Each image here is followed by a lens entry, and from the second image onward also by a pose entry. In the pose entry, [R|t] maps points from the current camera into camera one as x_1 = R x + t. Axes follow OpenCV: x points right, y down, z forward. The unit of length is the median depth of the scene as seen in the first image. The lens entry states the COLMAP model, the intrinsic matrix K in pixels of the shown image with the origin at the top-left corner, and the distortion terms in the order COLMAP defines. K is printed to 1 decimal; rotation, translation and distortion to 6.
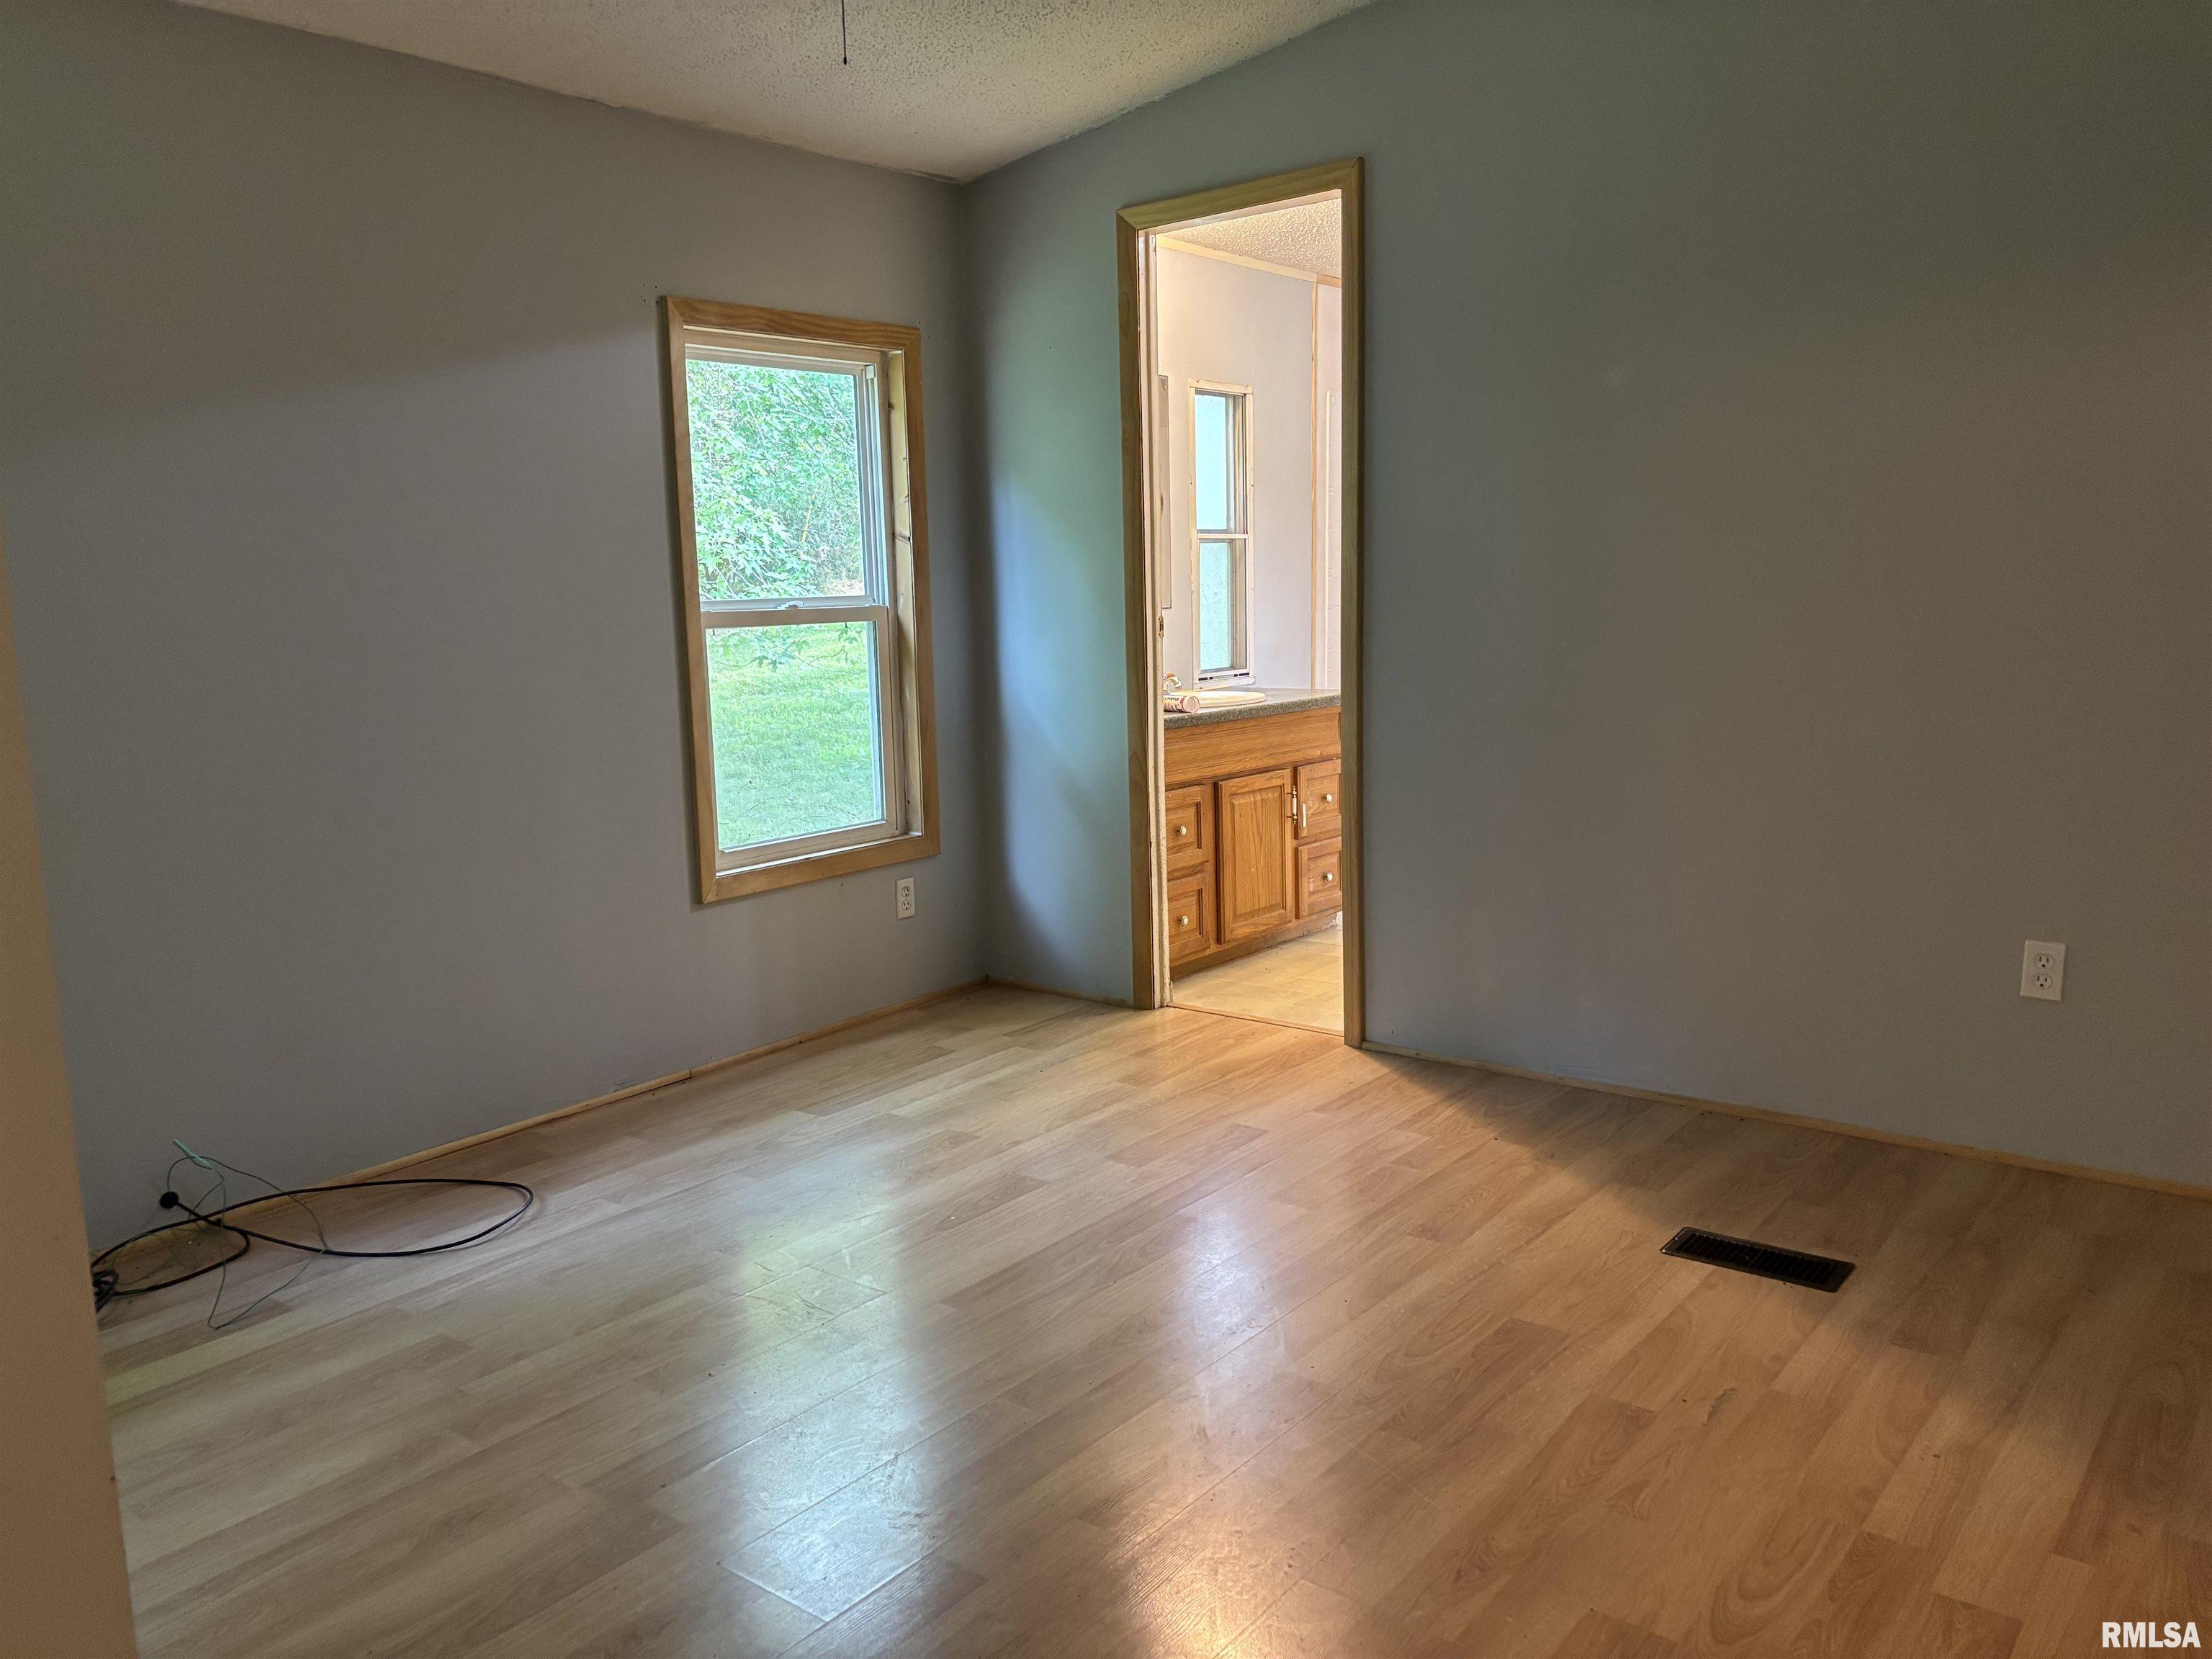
lens RADIAL K [[1630.6, 0, 1106.0], [0, 1630.6, 829.5], [0, 0, 1]] dist [0.000956, 0.000368]
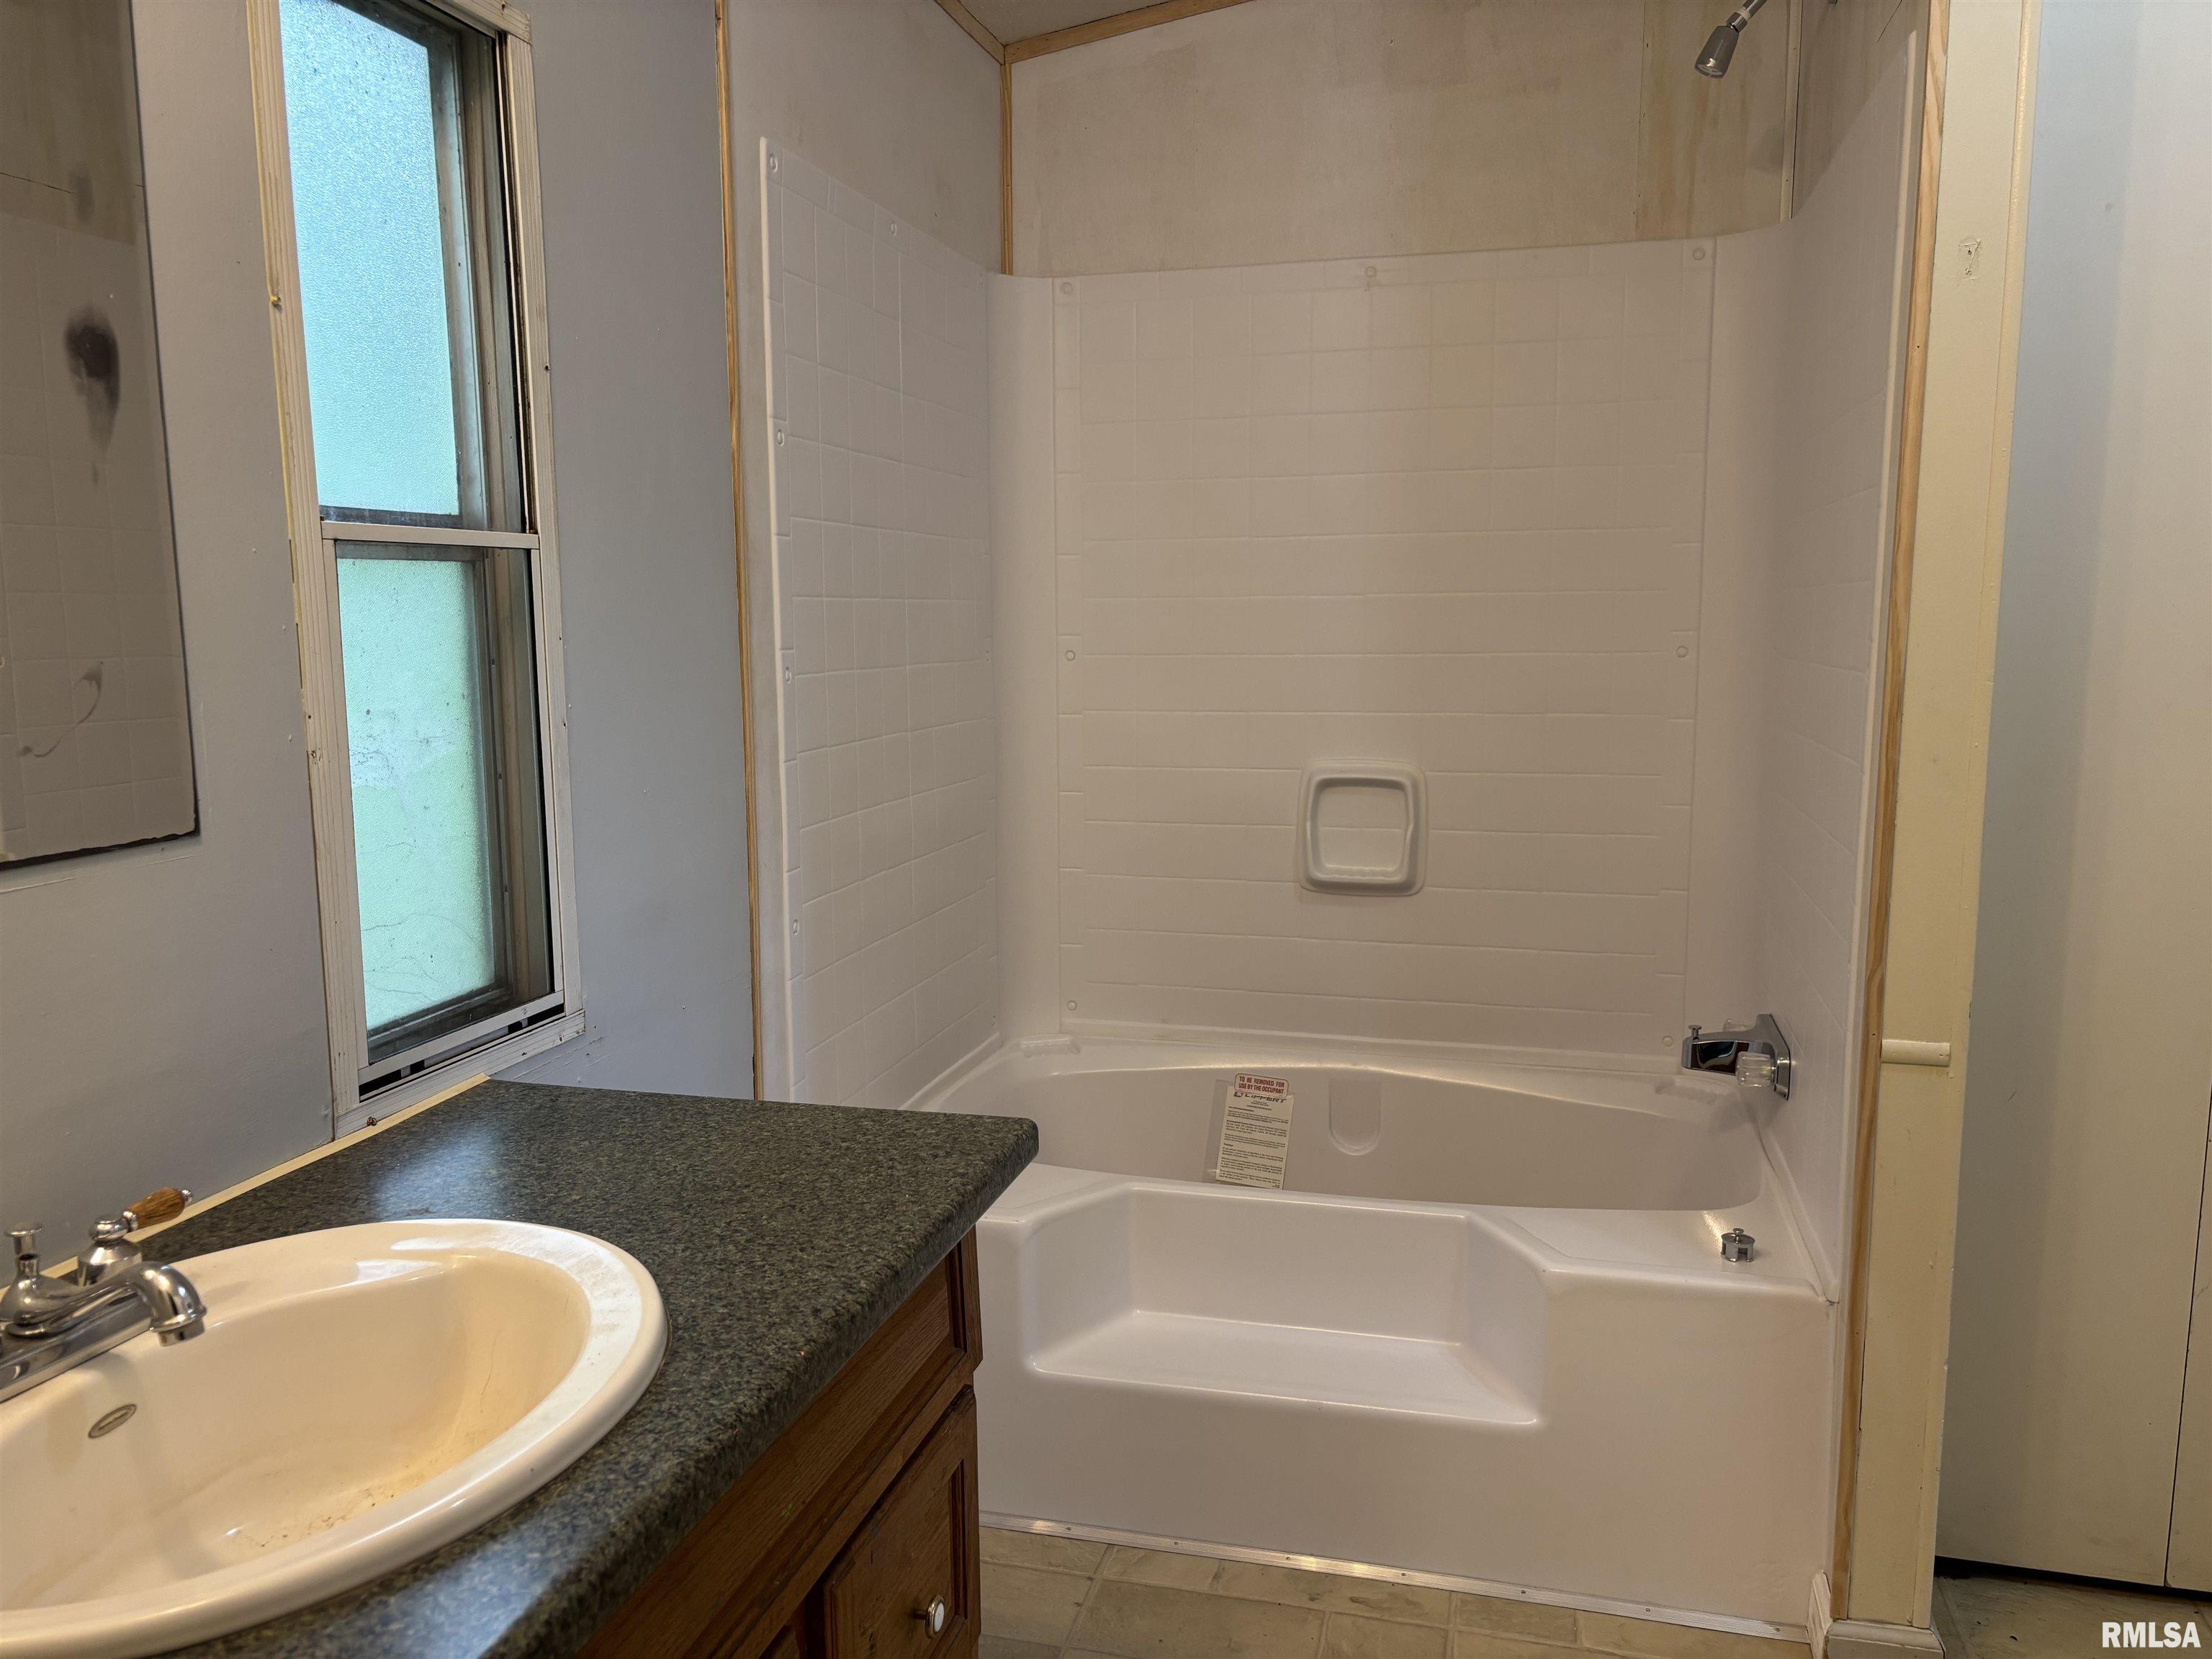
lens RADIAL K [[1630.6, 0, 1106.0], [0, 1630.6, 829.5], [0, 0, 1]] dist [0.000956, 0.000368]
pose [[0.915340, -0.038721, 0.400815, 0.061431], [0.047340, 0.998811, -0.011618, -0.120547], [-0.399889, 0.029608, 0.916085, 0.696269]]
